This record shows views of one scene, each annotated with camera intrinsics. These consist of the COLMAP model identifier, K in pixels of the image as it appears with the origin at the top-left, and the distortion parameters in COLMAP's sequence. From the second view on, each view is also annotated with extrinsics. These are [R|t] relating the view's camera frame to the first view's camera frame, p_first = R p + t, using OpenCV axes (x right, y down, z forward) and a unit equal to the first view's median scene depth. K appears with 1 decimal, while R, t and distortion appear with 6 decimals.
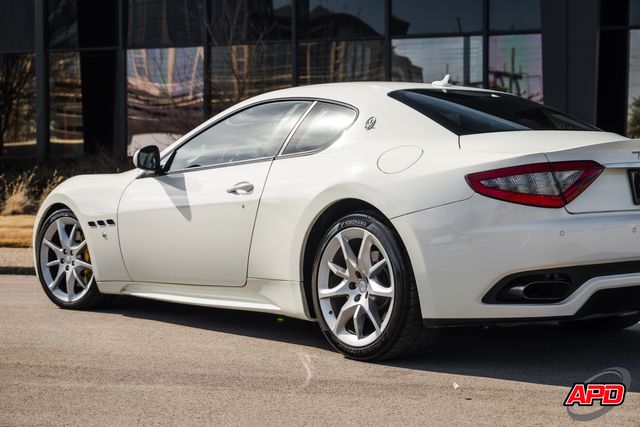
lens RADIAL K [[1339.1, 0, 310.0], [0, 1339.1, 214.5], [0, 0, 1]] dist [0.005882, 0.164015]
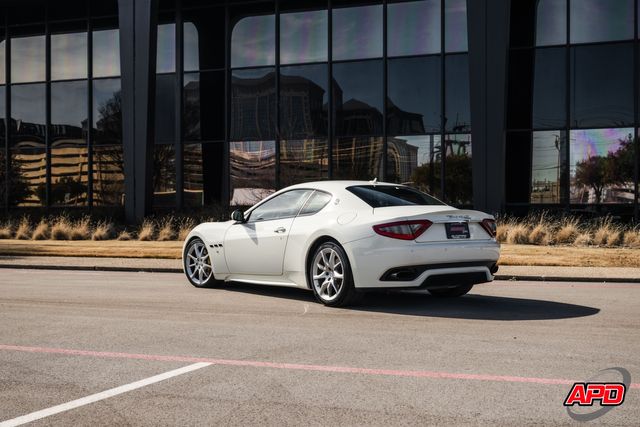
lens RADIAL K [[959.6, 0, 308.9], [0, 959.6, 215.2], [0, 0, 1]] dist [-0.007025, -0.008536]
pose [[0.998530, 0.001480, -0.054190, 0.081512], [-0.002862, 0.999672, -0.025433, -0.004140], [0.054134, 0.025551, 0.998207, -0.569449]]
